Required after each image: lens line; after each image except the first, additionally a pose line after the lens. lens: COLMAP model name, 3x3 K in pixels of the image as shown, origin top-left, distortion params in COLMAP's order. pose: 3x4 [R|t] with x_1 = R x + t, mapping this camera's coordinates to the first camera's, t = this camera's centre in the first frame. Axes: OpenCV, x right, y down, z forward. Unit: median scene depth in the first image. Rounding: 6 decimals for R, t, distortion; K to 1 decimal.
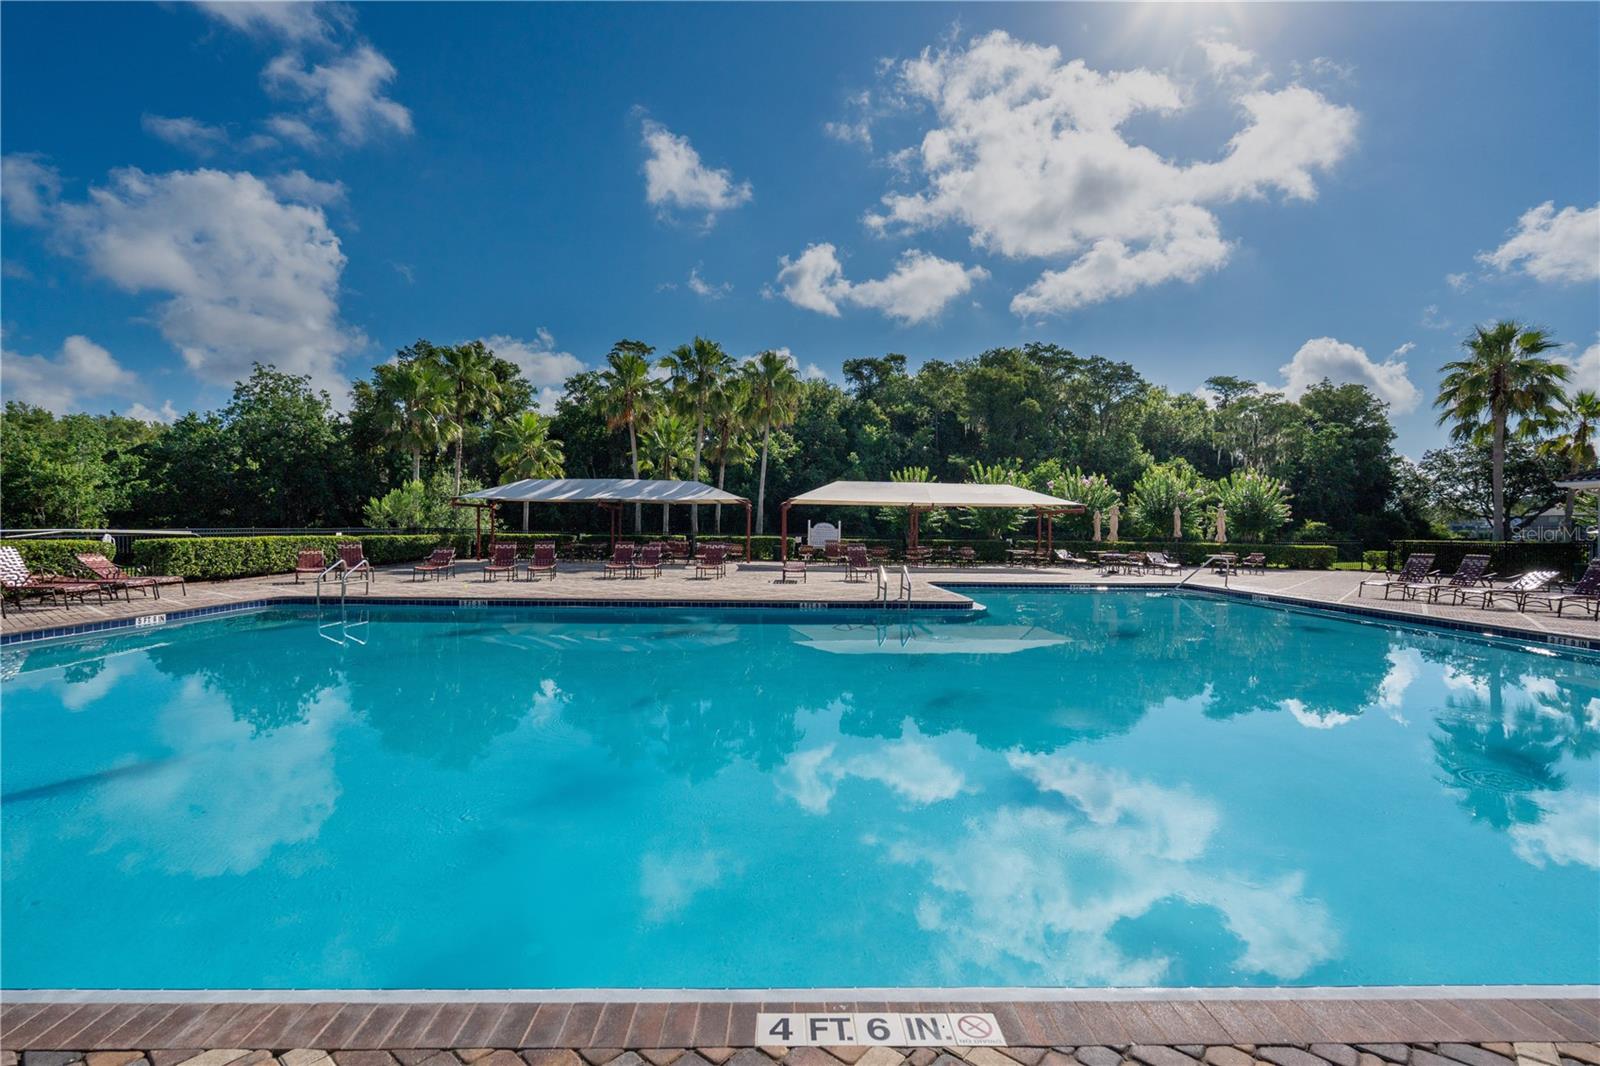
lens RADIAL K [[731.9, 0, 814.2], [0, 731.9, 515.1], [0, 0, 1]] dist [-0.001651, 0.000288]
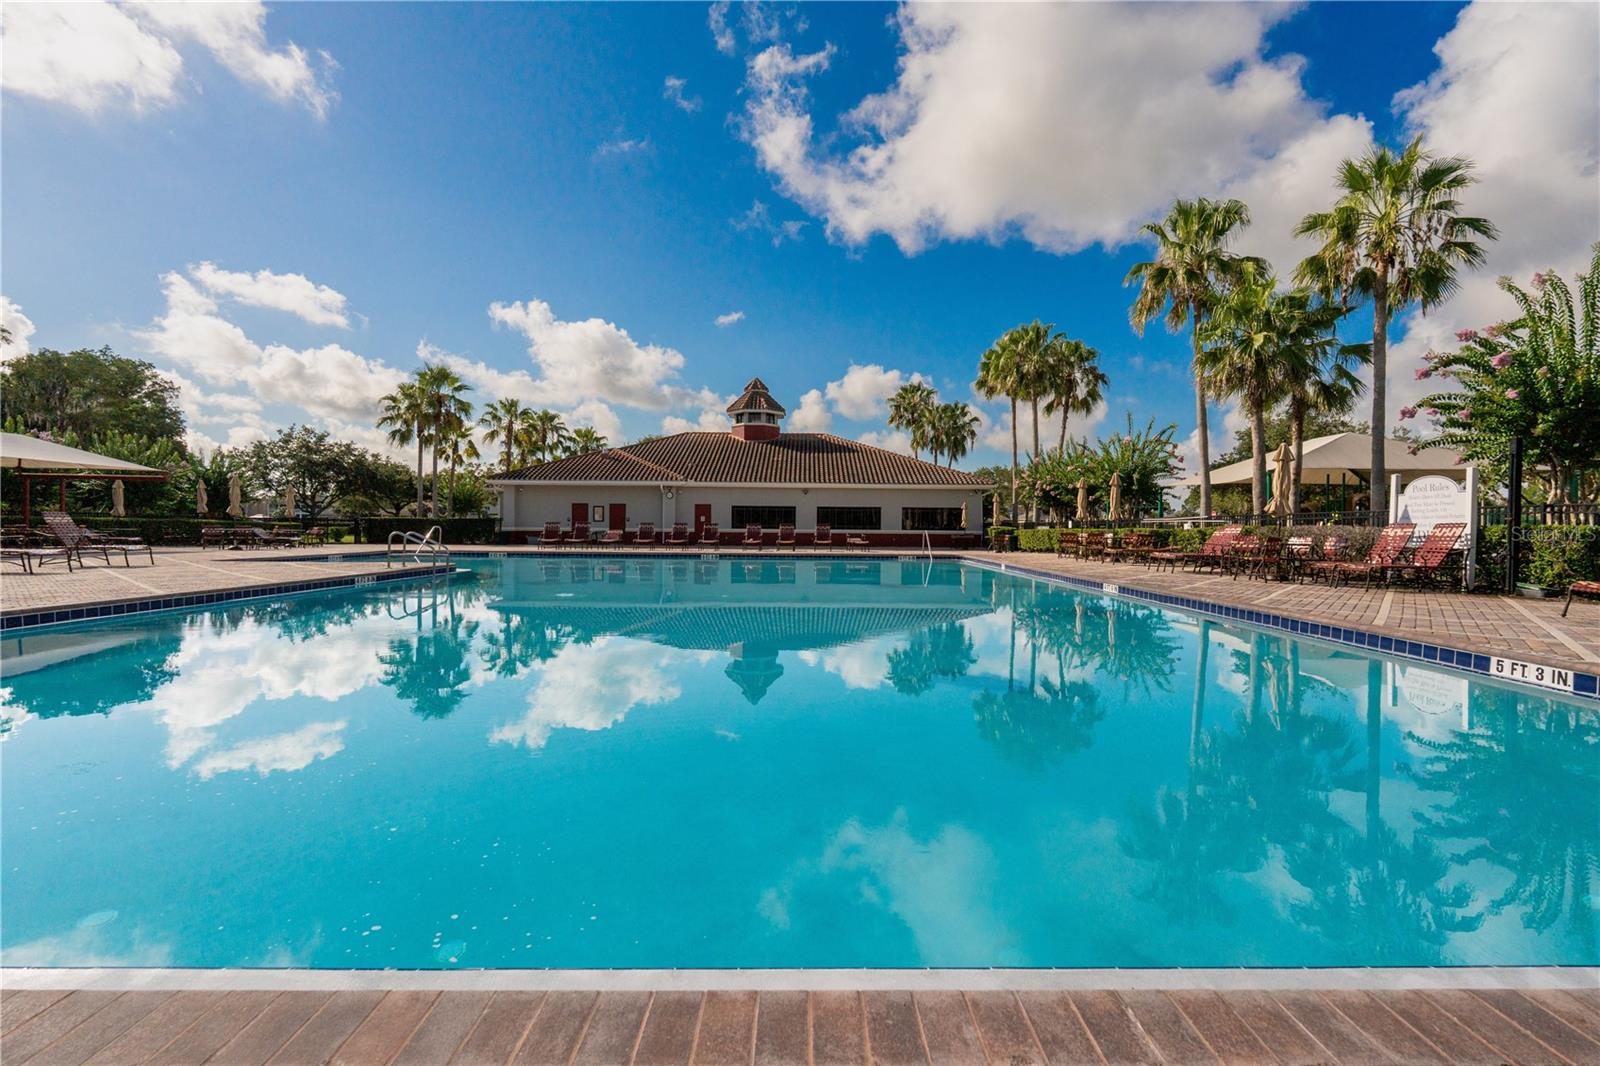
lens RADIAL K [[703.8, 0, 808.2], [0, 703.8, 521.5], [0, 0, 1]] dist [0.001790, -0.001607]
pose [[0.015961, -0.001361, 0.999872, -0.229352], [-0.027825, 0.999611, 0.001804, 0.010862], [-0.999485, -0.027851, 0.015917, 0.136158]]
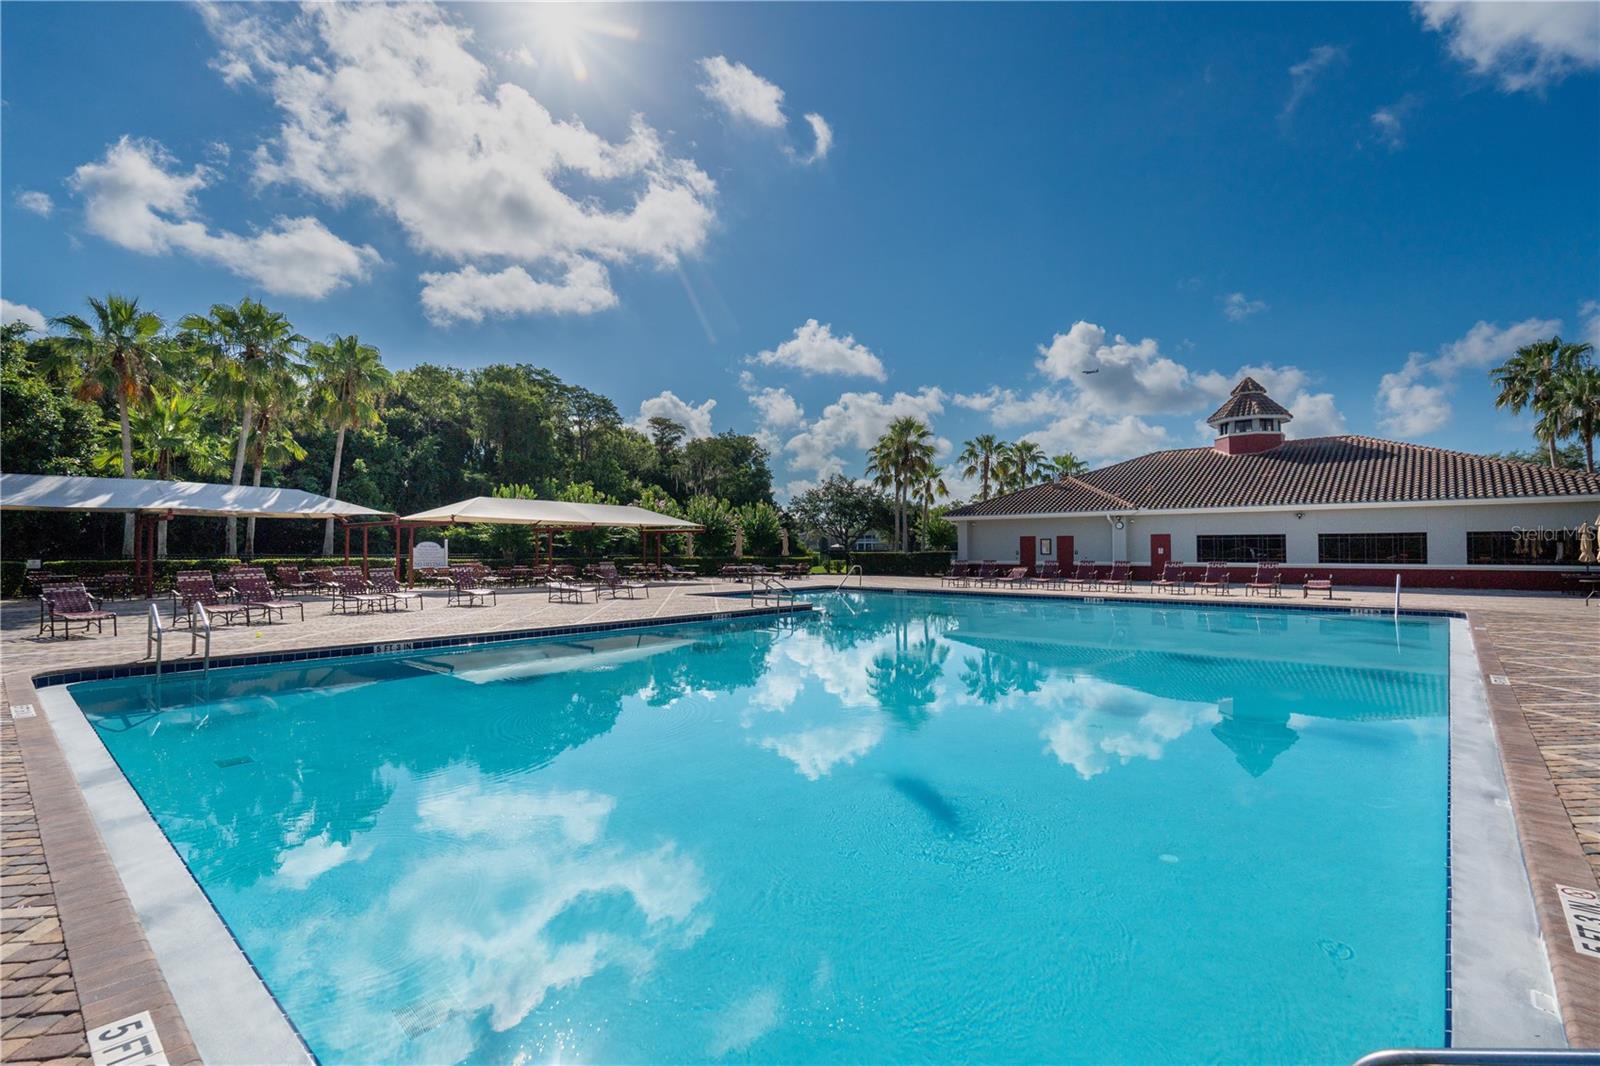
lens RADIAL K [[731.9, 0, 797.8], [0, 731.9, 532.2], [0, 0, 1]] dist [-0.001651, 0.000288]
pose [[0.683964, 0.006094, 0.729491, -0.214118], [-0.005587, 0.999980, -0.003116, -0.000933], [-0.729495, -0.001944, 0.683984, 0.040754]]
